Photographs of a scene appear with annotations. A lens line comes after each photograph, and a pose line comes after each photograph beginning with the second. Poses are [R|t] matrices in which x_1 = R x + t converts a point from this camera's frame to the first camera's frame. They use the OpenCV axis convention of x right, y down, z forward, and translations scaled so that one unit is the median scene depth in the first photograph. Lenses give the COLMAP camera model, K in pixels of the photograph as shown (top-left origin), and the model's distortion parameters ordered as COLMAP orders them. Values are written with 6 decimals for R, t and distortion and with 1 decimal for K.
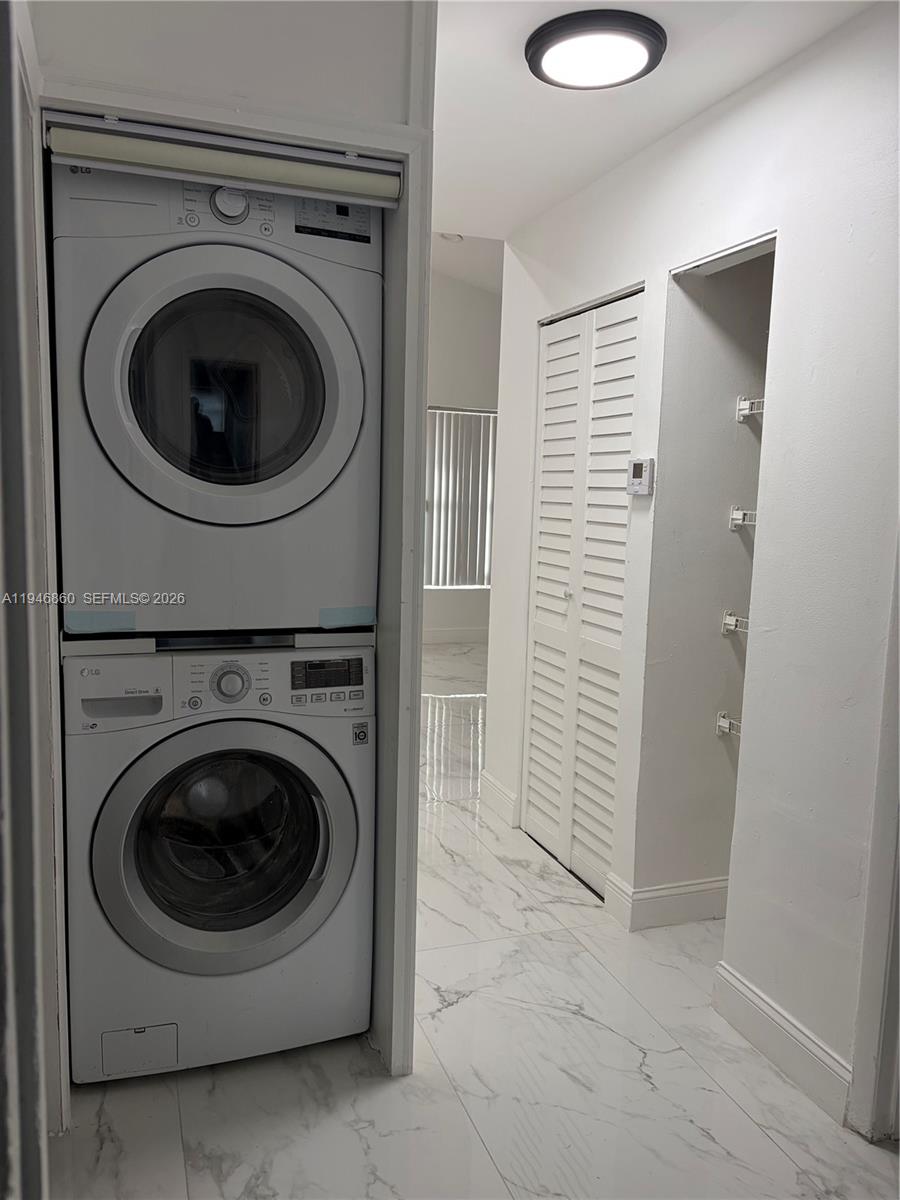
lens RADIAL K [[906.2, 0, 449.9], [0, 906.2, 605.2], [0, 0, 1]] dist [0.005144, -0.004940]
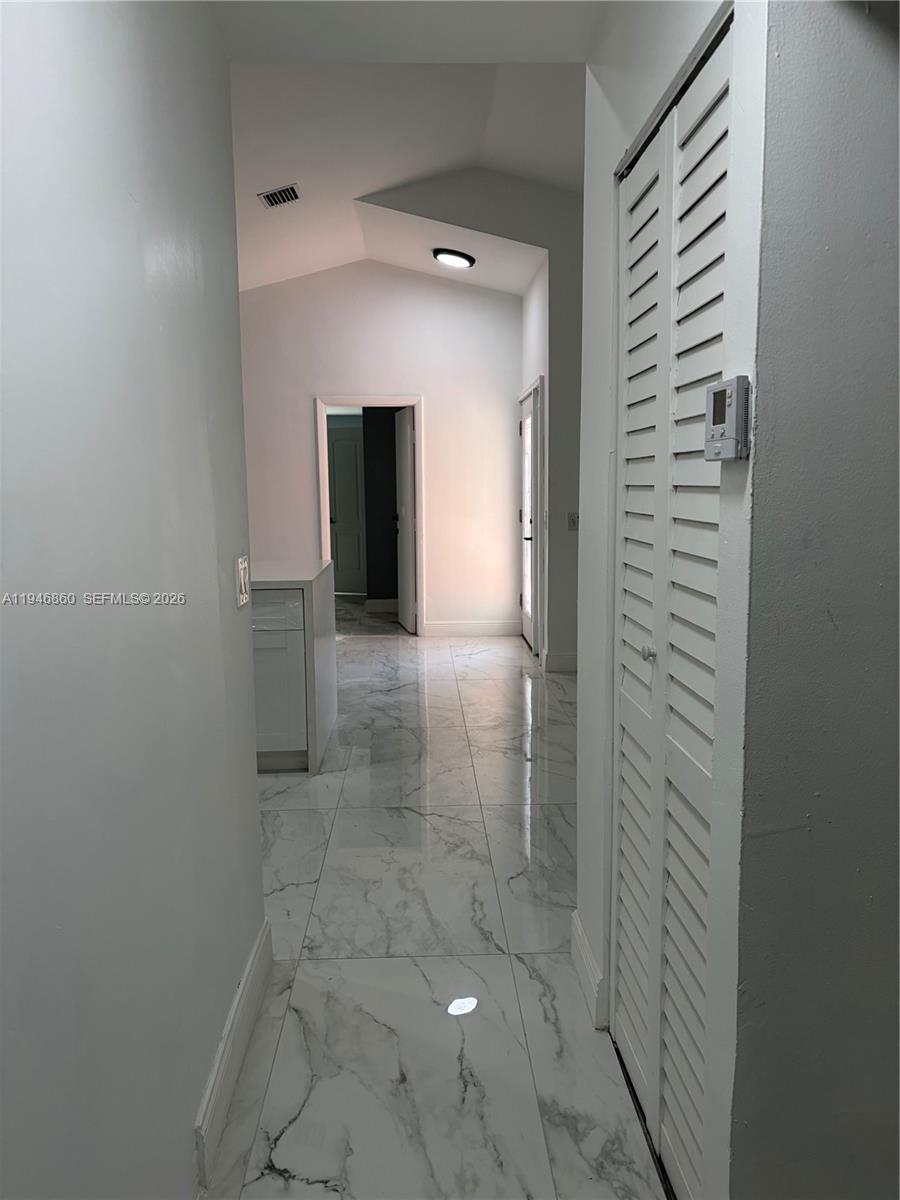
lens RADIAL K [[906.2, 0, 449.8], [0, 906.2, 591.7], [0, 0, 1]] dist [0.005144, -0.004940]
pose [[0.951558, -0.002999, -0.307456, 0.193717], [-0.000098, 0.999949, -0.010059, -0.045811], [0.307470, 0.009602, 0.951509, 0.468666]]
